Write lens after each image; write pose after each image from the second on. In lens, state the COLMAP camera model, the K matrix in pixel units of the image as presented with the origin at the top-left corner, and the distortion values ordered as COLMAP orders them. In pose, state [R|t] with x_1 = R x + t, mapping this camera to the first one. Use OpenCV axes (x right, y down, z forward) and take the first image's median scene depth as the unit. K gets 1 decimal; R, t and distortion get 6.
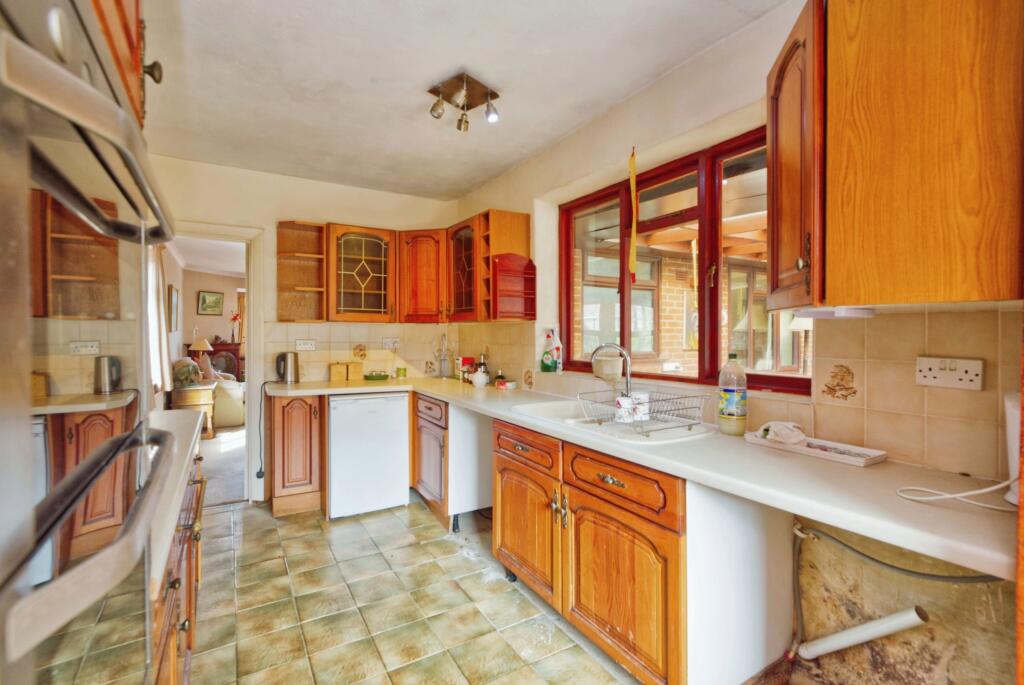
lens RADIAL K [[464.0, 0, 515.5], [0, 464.0, 336.5], [0, 0, 1]] dist [-0.000348, -0.000903]
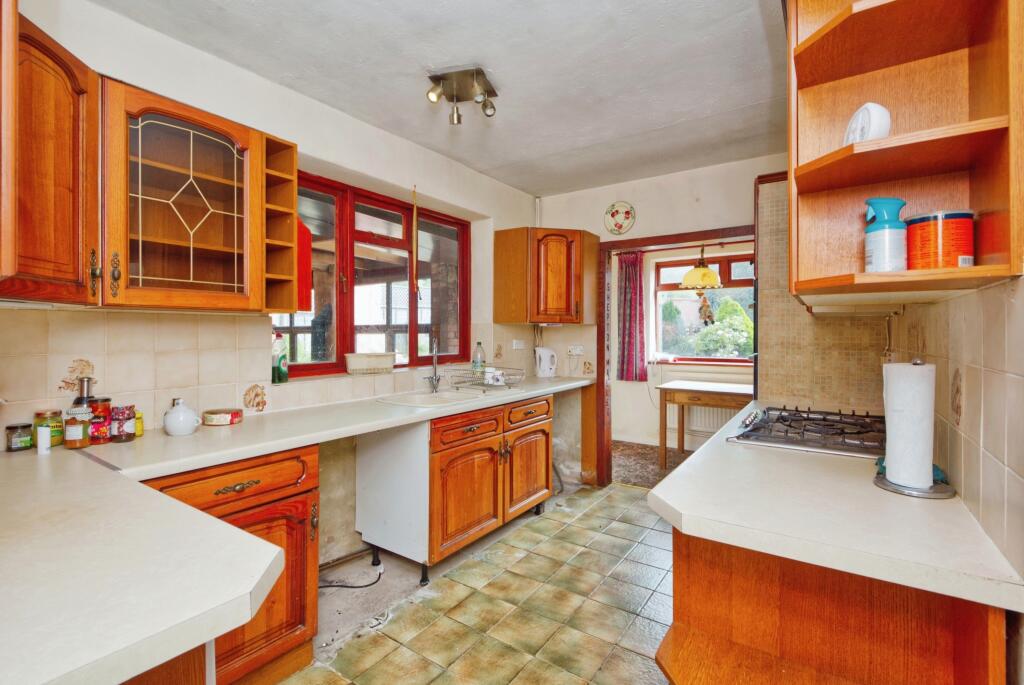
lens RADIAL K [[464.0, 0, 514.1], [0, 464.0, 336.8], [0, 0, 1]] dist [-0.000348, -0.000903]
pose [[-0.416474, -0.005125, 0.909133, -1.092772], [0.006929, 0.999937, 0.008811, -0.001889], [-0.909121, 0.009969, -0.416412, 1.386622]]
